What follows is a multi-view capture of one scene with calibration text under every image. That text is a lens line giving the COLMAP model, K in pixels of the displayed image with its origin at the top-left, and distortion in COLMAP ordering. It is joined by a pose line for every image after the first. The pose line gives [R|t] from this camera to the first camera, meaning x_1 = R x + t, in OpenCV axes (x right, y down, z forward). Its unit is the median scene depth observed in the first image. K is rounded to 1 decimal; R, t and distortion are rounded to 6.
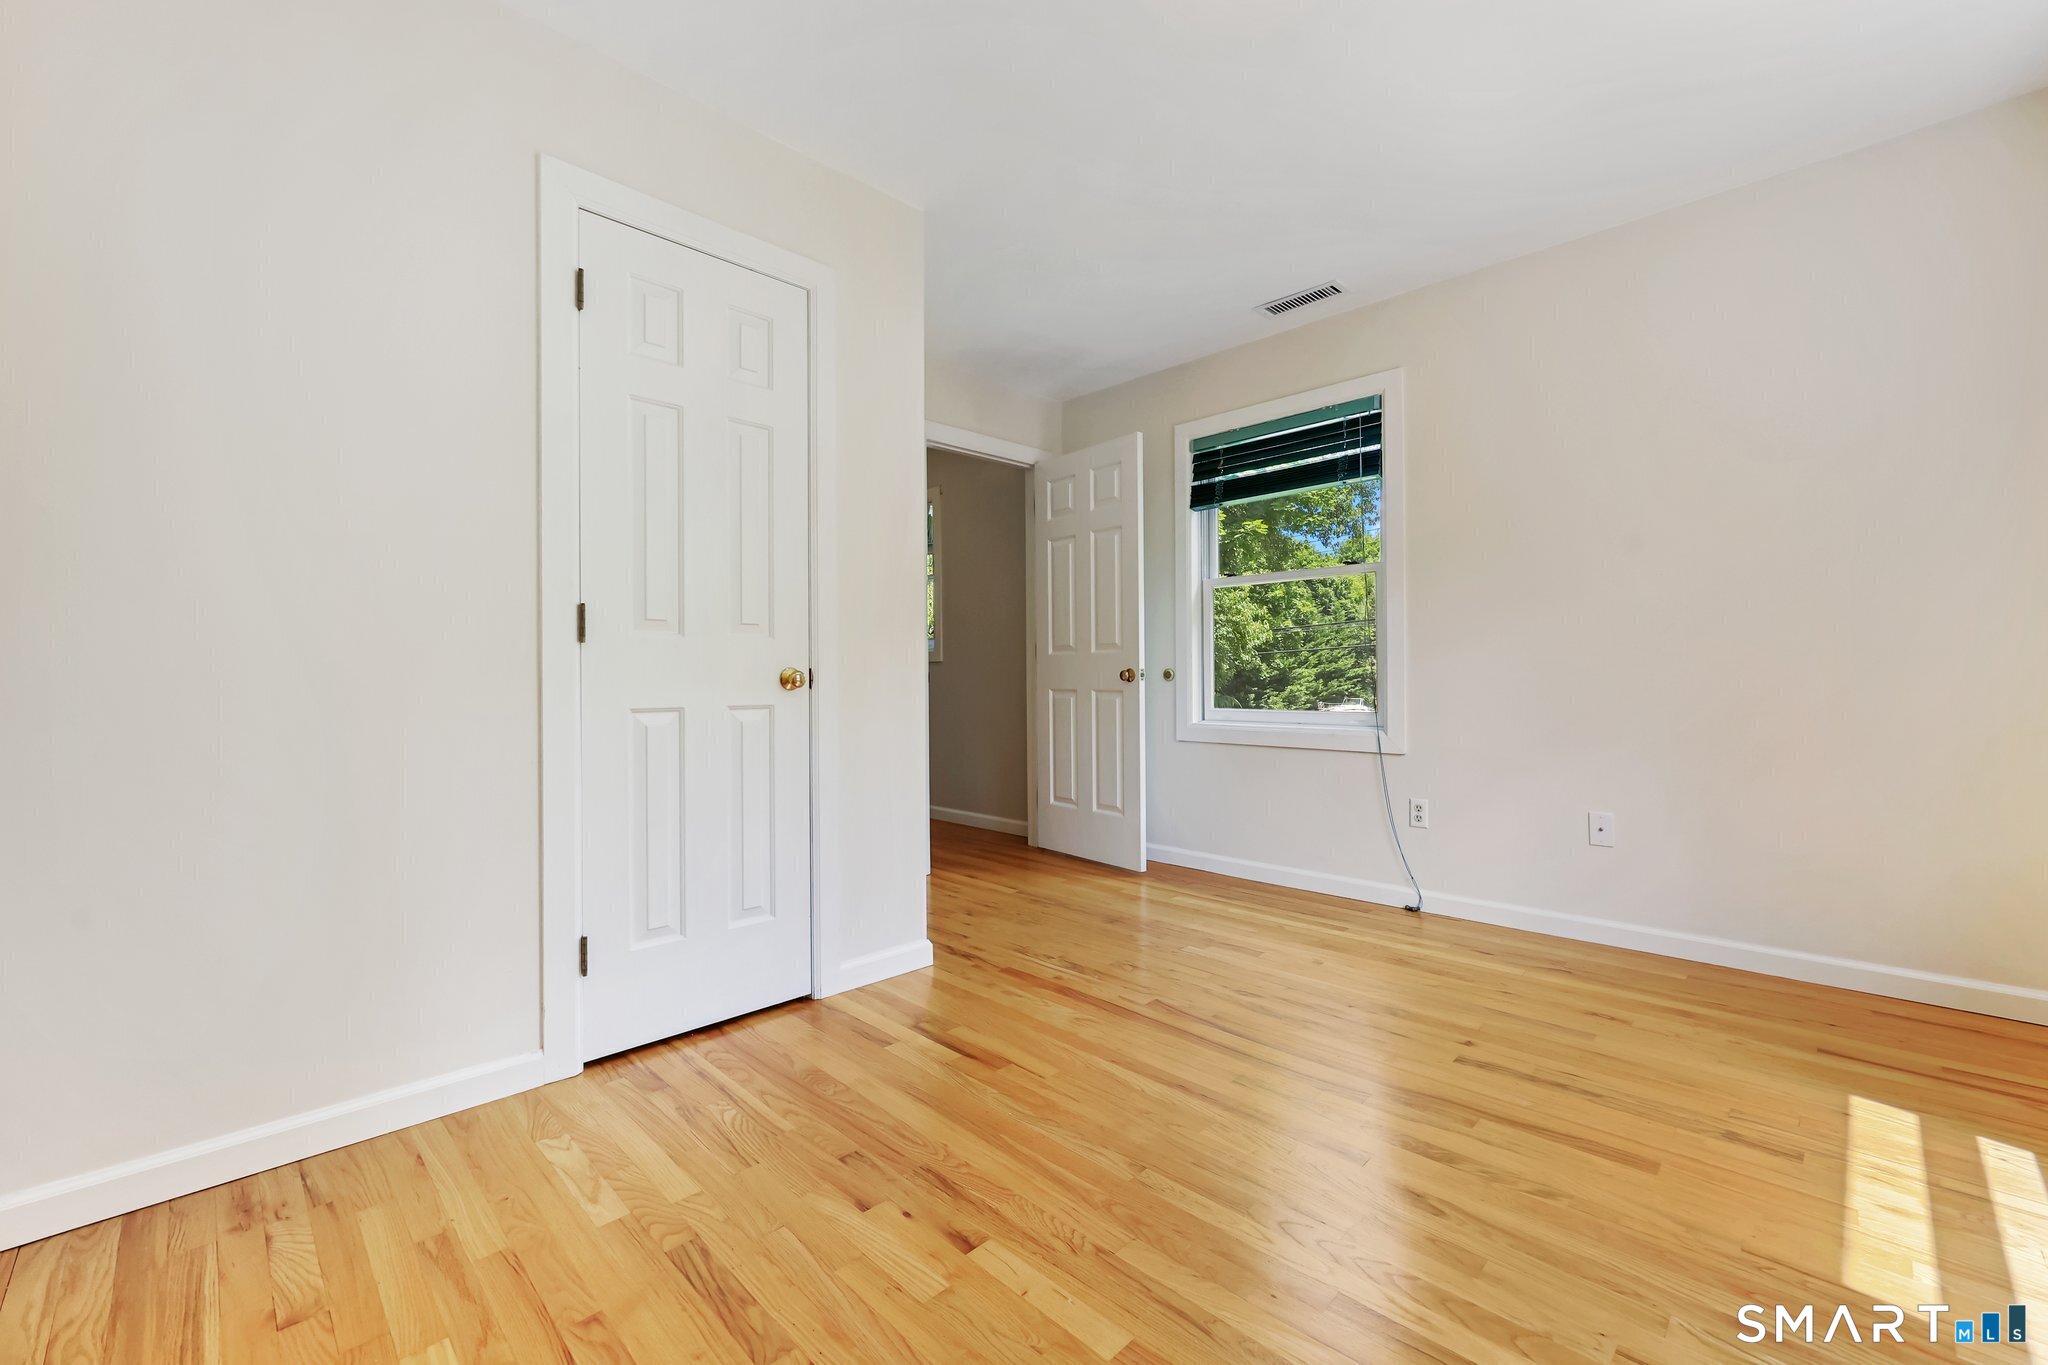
lens RADIAL K [[840.7, 0, 1028.8], [0, 840.7, 673.4], [0, 0, 1]] dist [-0.001313, -0.000212]
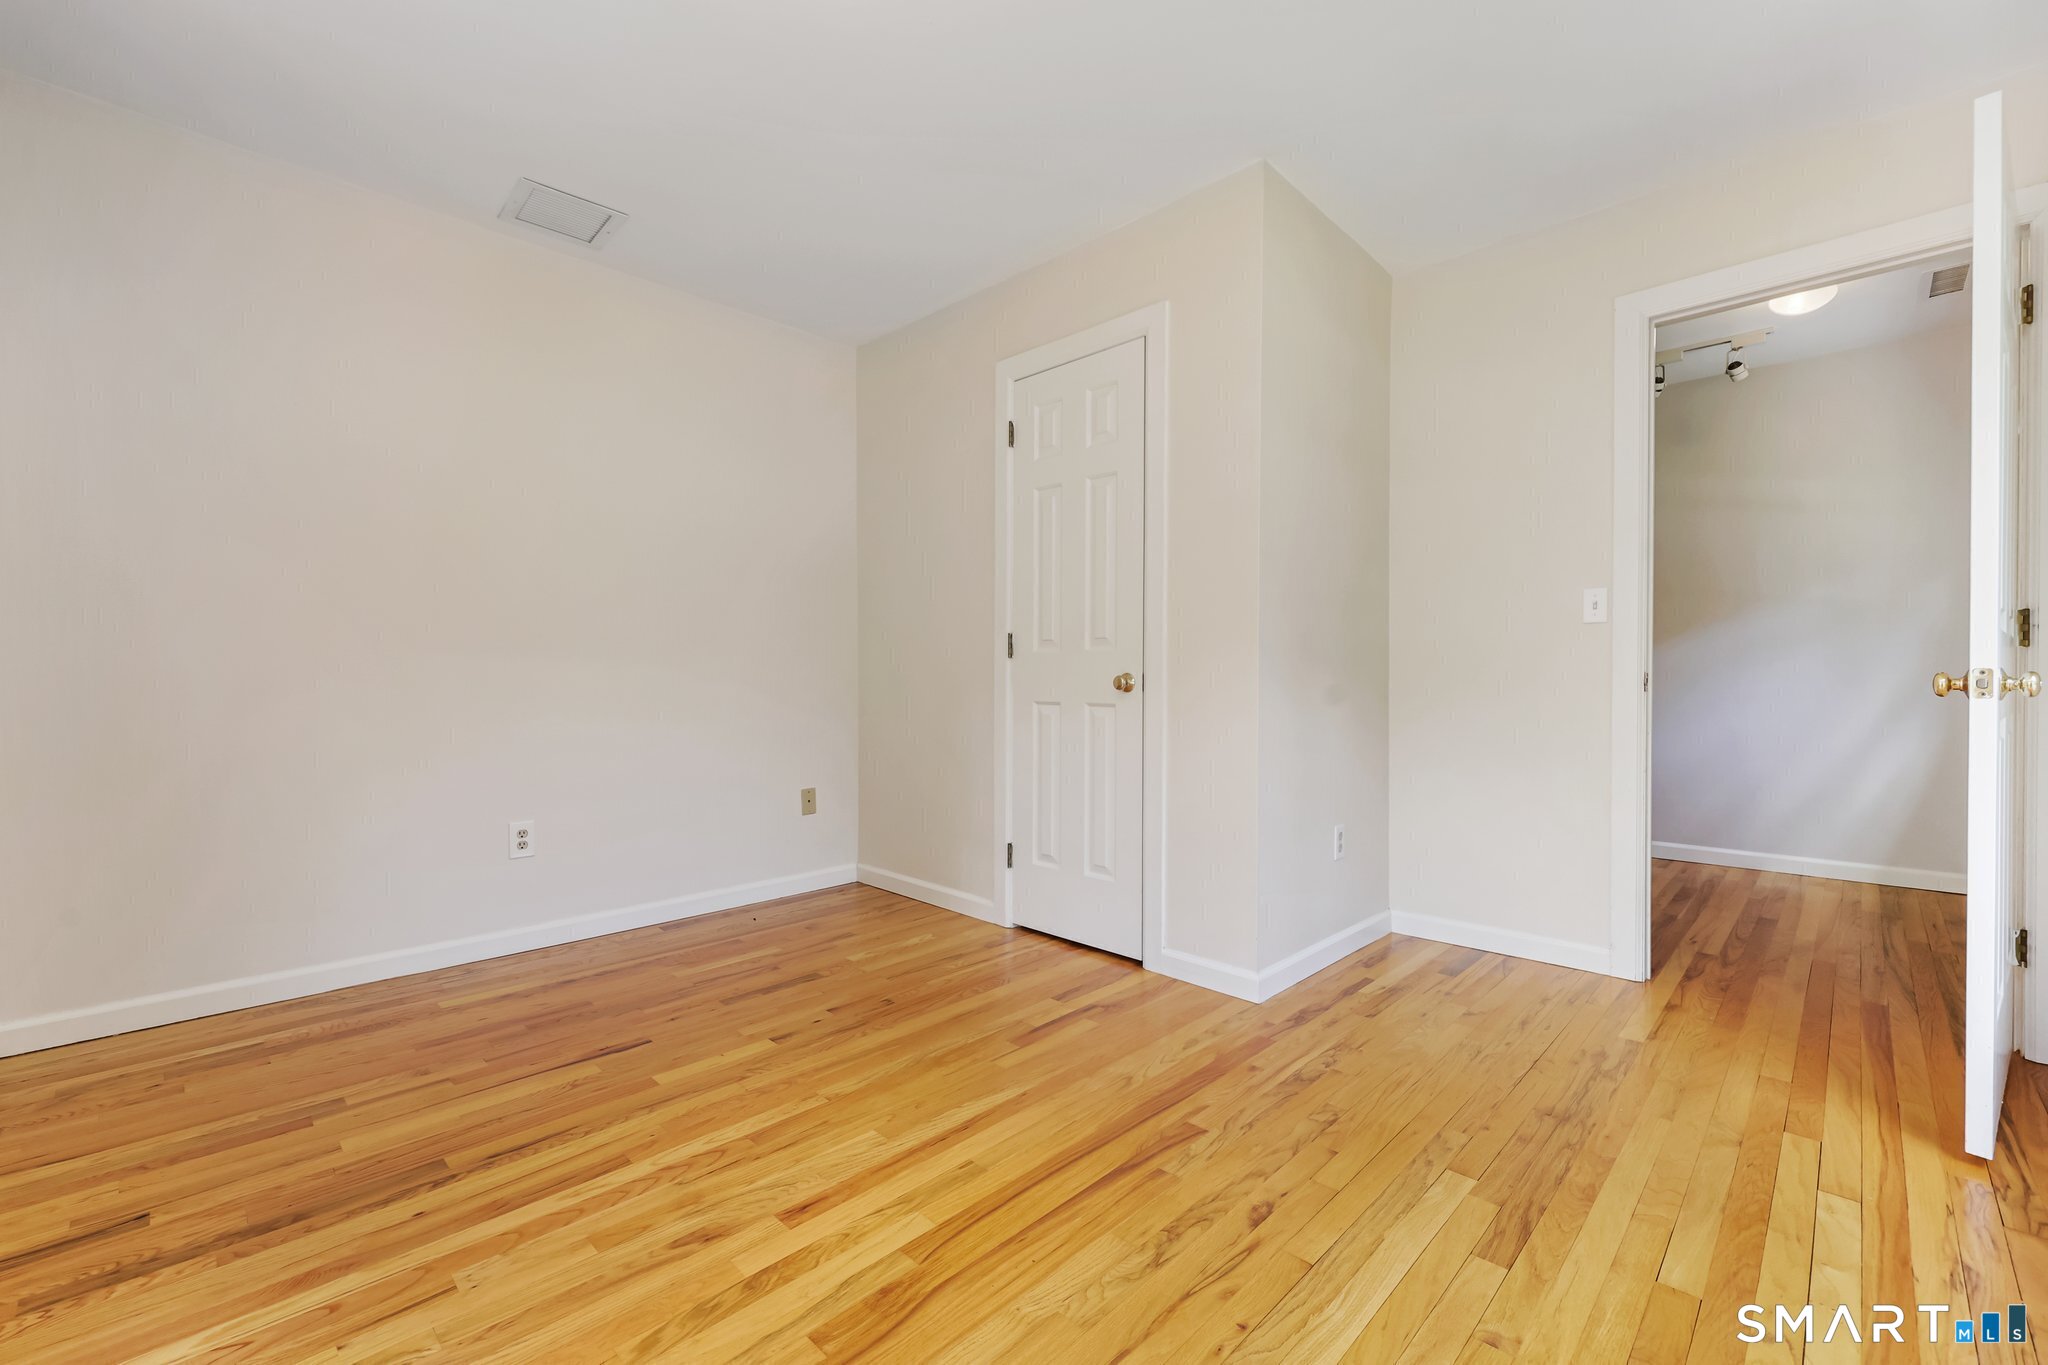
lens RADIAL K [[840.7, 0, 1023.7], [0, 840.7, 676.0], [0, 0, 1]] dist [-0.001313, -0.000212]
pose [[0.002862, 0.002918, -0.999992, 1.019455], [0.003635, 0.999989, 0.002929, -0.007053], [0.999989, -0.003644, 0.002851, 0.983369]]
